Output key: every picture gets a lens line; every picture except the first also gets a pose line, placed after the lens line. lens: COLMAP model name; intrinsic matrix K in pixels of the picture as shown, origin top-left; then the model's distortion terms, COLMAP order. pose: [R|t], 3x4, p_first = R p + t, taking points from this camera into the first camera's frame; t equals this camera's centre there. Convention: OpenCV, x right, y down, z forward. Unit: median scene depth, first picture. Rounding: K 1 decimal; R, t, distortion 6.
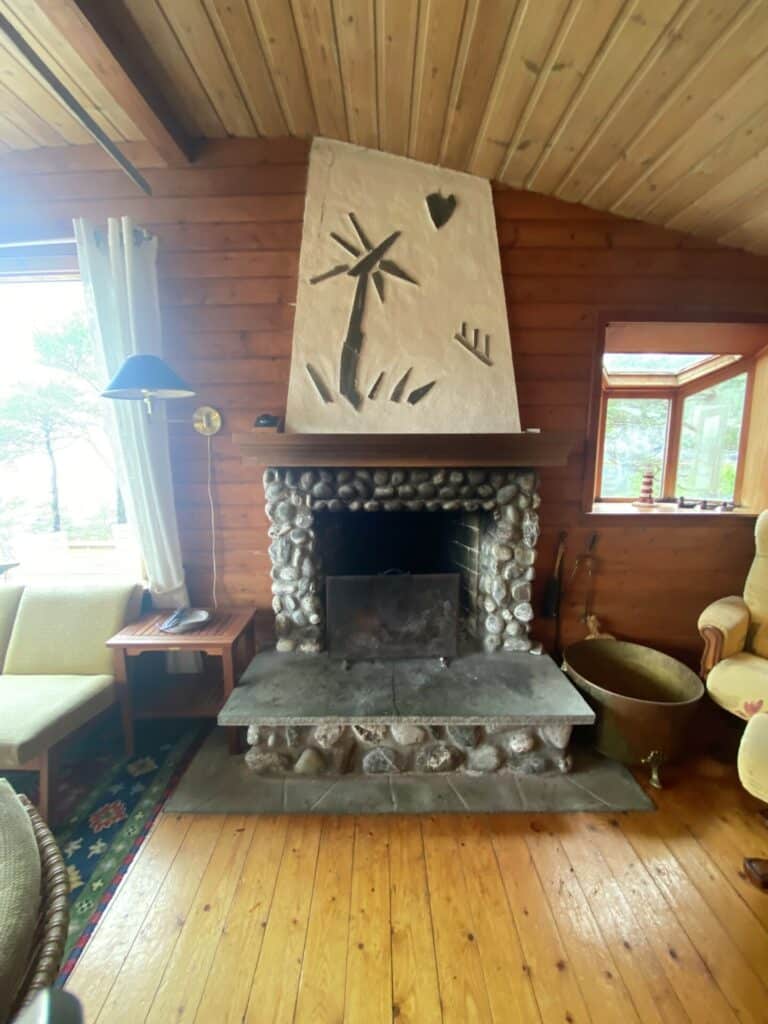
lens RADIAL K [[413.2, 0, 382.5], [0, 413.2, 508.6], [0, 0, 1]] dist [0.016473, -0.018188]
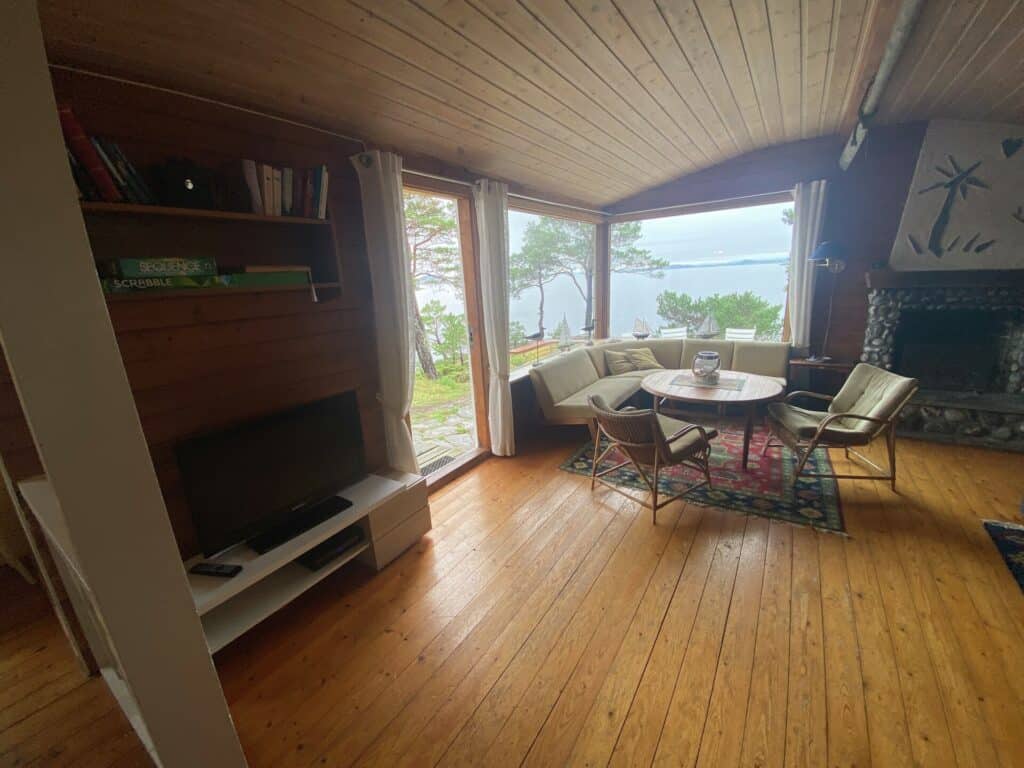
lens RADIAL K [[413.2, 0, 508.3], [0, 413.2, 385.2], [0, 0, 1]] dist [0.016473, -0.018188]
pose [[0.825778, 0.102675, -0.554570, -0.594941], [-0.036148, 0.990903, 0.129634, 0.176319], [0.562835, -0.087003, 0.821977, -1.754484]]
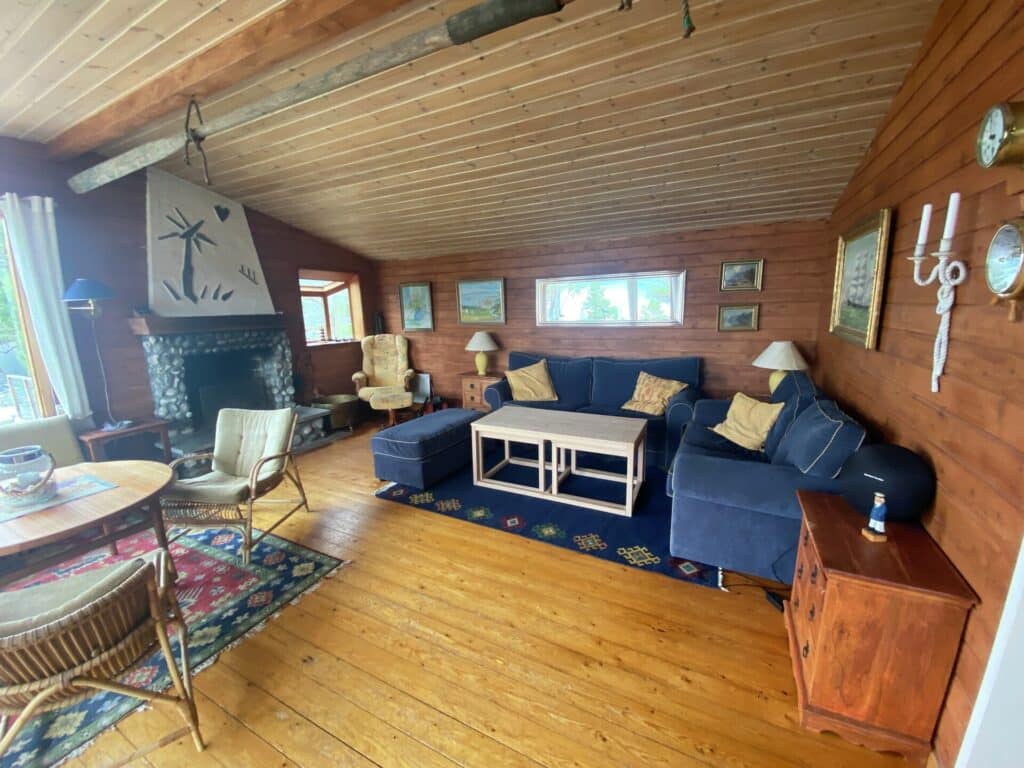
lens RADIAL K [[413.2, 0, 508.3], [0, 413.2, 385.2], [0, 0, 1]] dist [0.016473, -0.018188]
pose [[0.466951, -0.171532, 0.867487, -1.172517], [0.153383, 0.981847, 0.111582, 0.157310], [-0.870879, 0.080954, 0.484785, -1.272442]]
